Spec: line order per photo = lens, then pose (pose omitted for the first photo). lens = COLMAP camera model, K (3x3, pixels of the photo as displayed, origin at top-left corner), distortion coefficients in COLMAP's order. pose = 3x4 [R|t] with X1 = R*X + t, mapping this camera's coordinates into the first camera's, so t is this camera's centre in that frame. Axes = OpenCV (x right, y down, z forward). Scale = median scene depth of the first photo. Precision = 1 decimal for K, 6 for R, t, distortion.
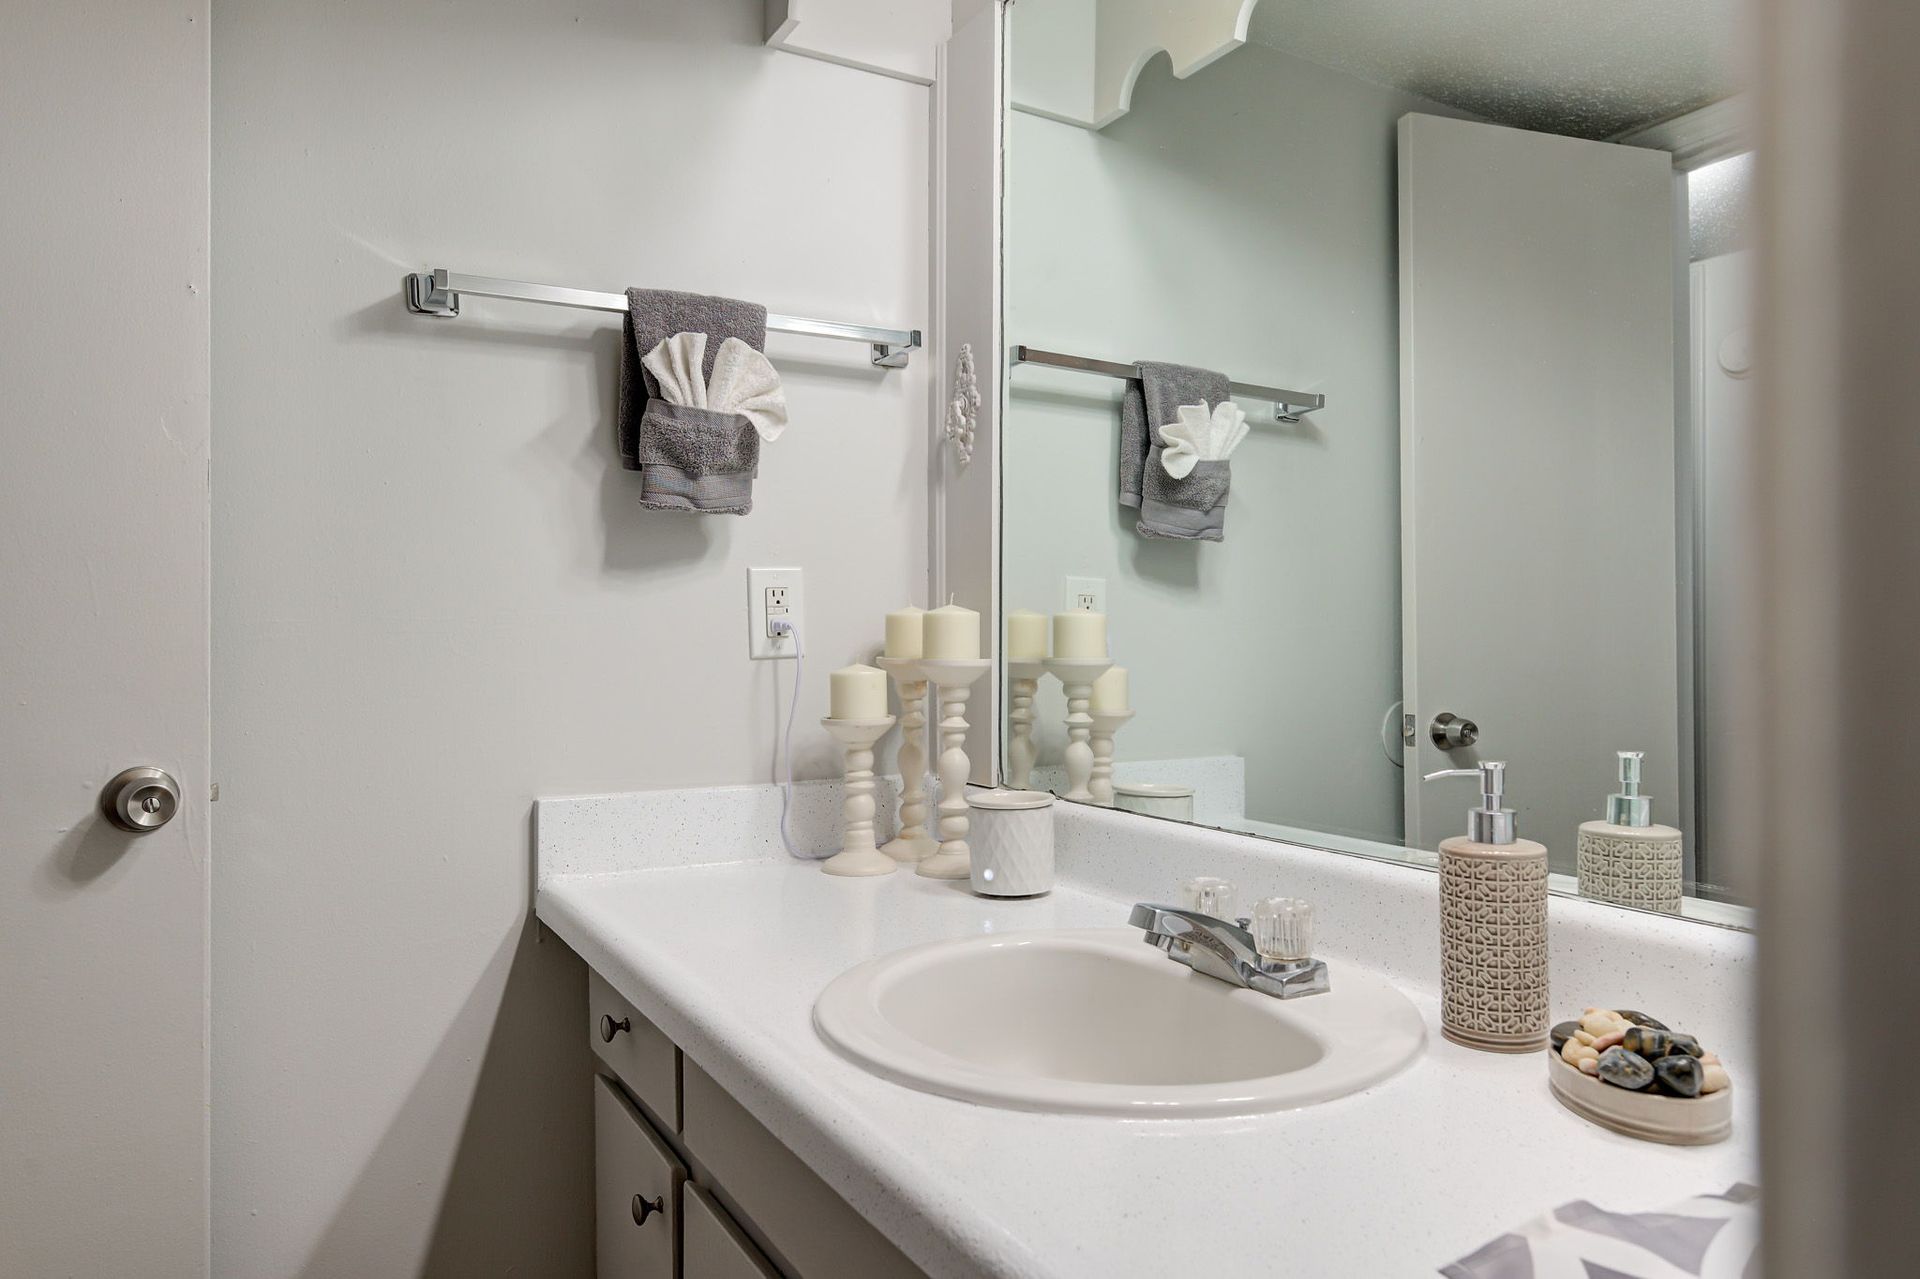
lens RADIAL K [[1220.2, 0, 958.3], [0, 1220.2, 590.1], [0, 0, 1]] dist [0.001492, -0.000110]
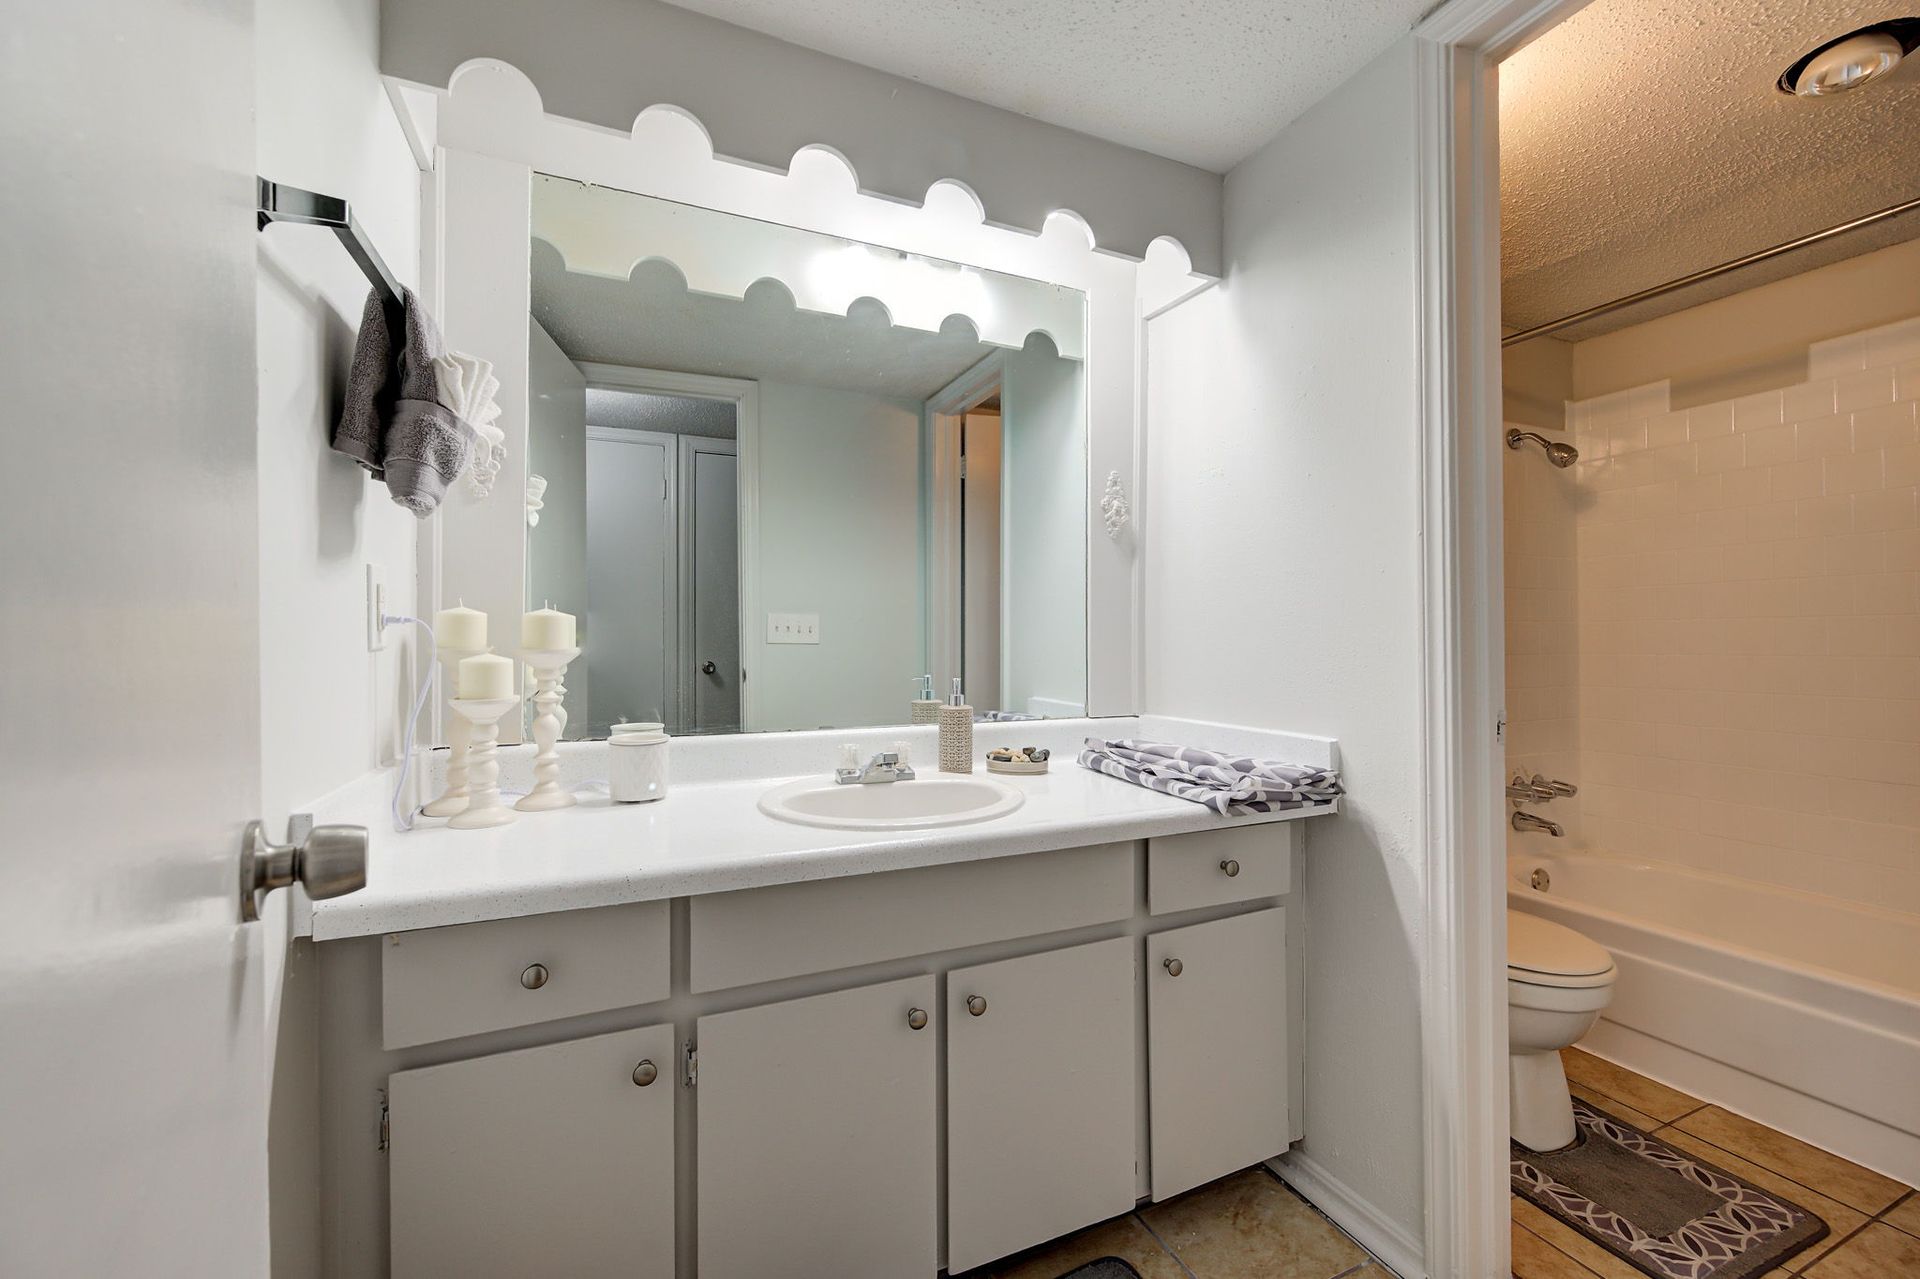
lens RADIAL K [[774.4, 0, 960.0], [0, 774.4, 639.5], [0, 0, 1]] dist [-0.000524, -0.000054]
pose [[0.103700, -0.002796, 0.994605, -0.840933], [-0.044750, 0.998970, 0.007474, 0.019103], [-0.993601, -0.045284, 0.103468, 0.474540]]
